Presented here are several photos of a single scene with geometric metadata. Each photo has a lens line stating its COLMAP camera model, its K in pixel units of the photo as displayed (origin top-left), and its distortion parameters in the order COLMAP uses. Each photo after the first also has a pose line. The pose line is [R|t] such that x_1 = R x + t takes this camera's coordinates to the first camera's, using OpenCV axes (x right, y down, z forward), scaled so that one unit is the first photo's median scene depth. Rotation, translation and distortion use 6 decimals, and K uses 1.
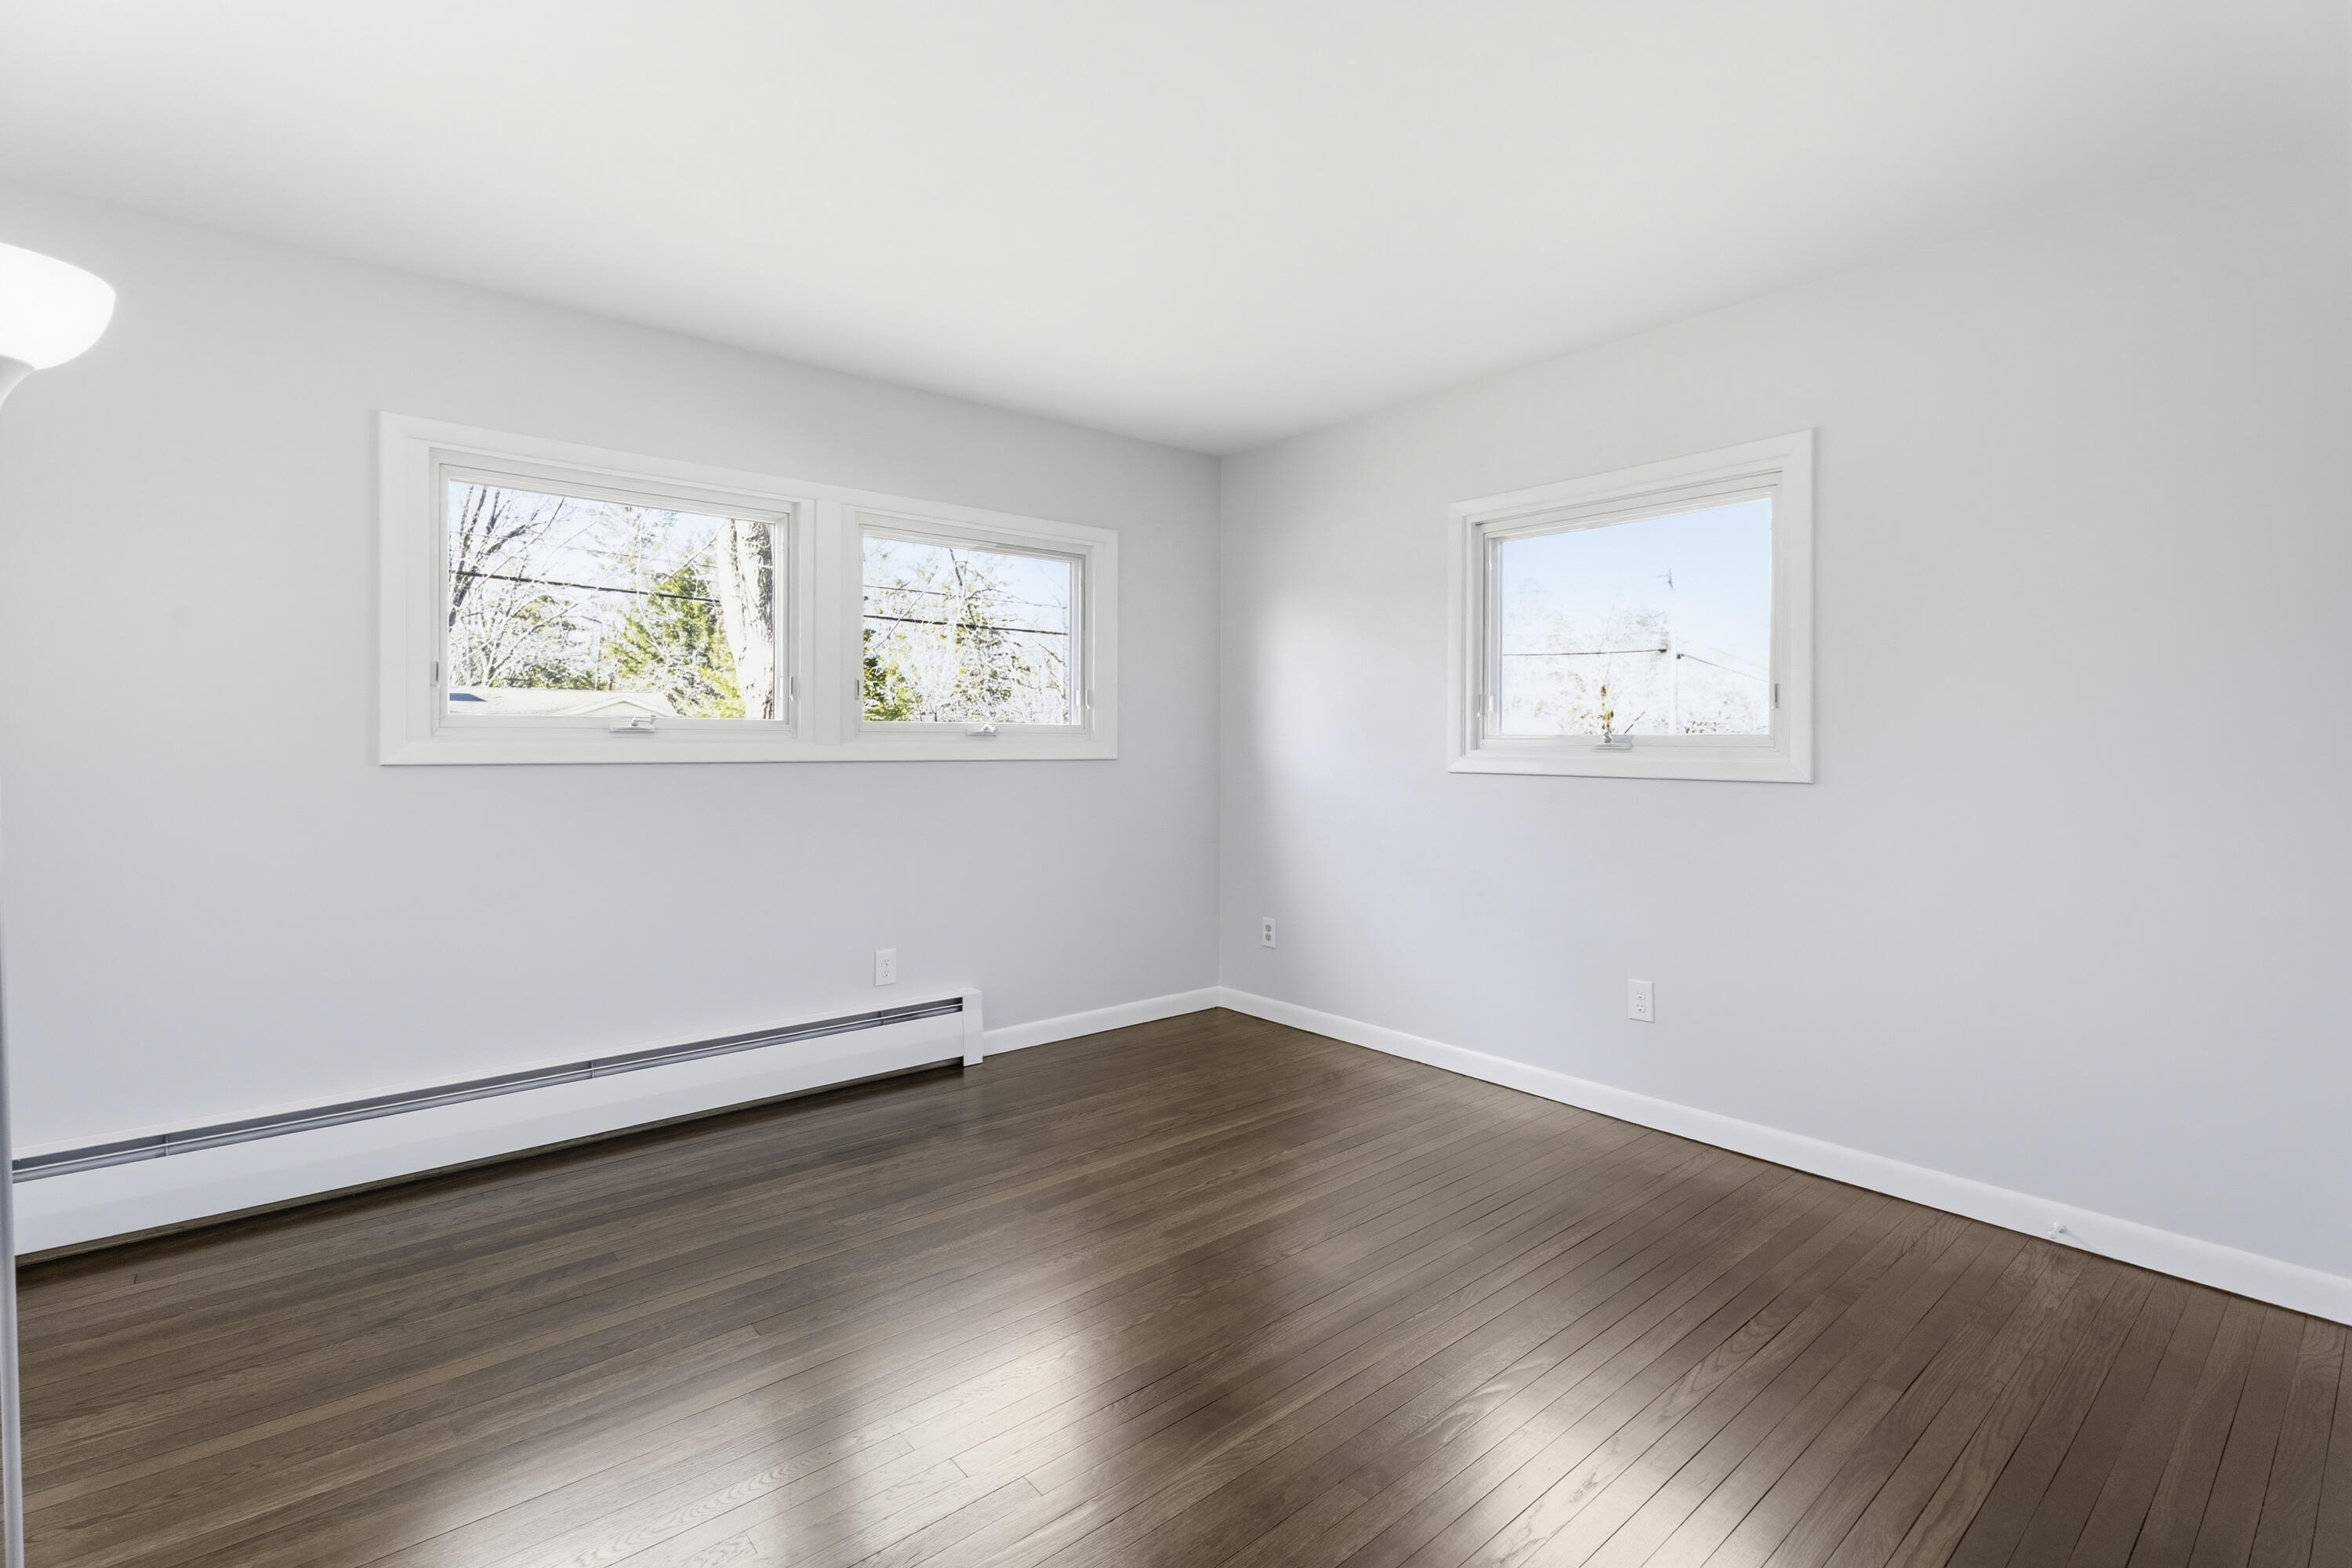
lens RADIAL K [[1068.5, 0, 1165.1], [0, 1068.5, 743.4], [0, 0, 1]] dist [0.007302, -0.001123]
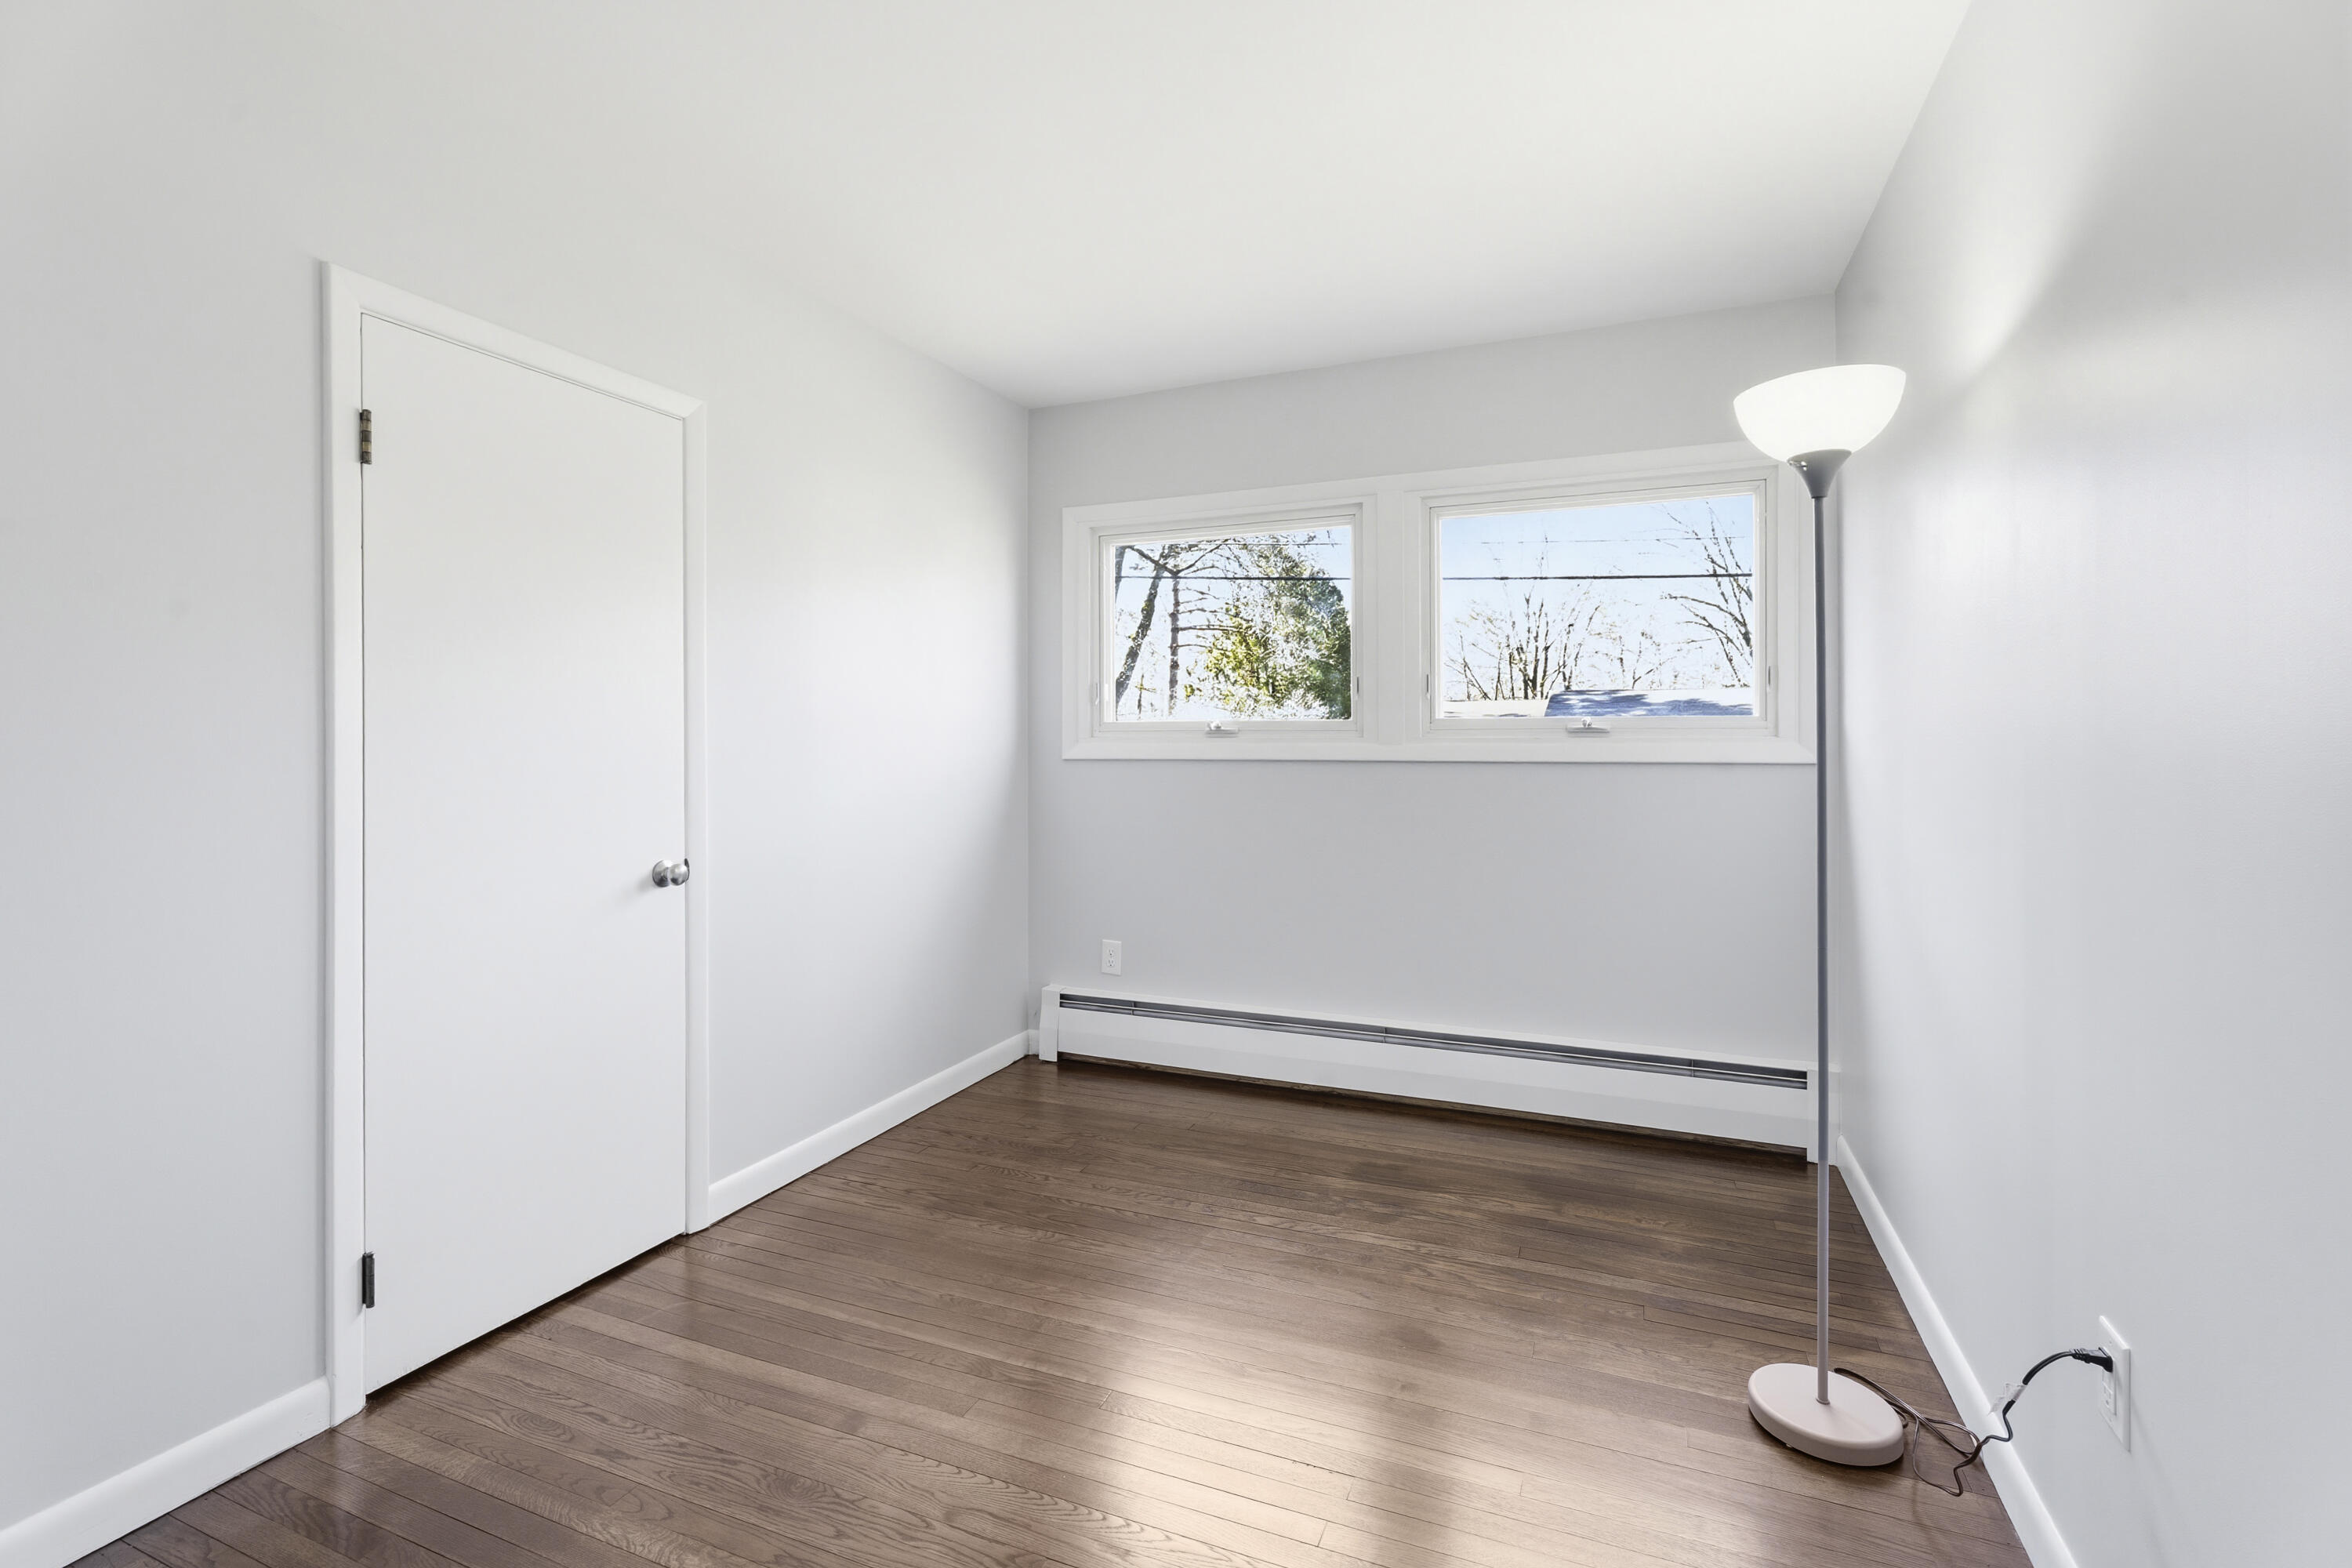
lens RADIAL K [[1070.7, 0, 1176.0], [0, 1070.7, 728.1], [0, 0, 1]] dist [-0.005369, -0.001243]
pose [[0.447442, -0.014440, -0.894196, 0.522971], [0.002637, 0.999887, -0.014827, 0.001177], [0.894309, 0.004276, 0.447429, 0.438634]]
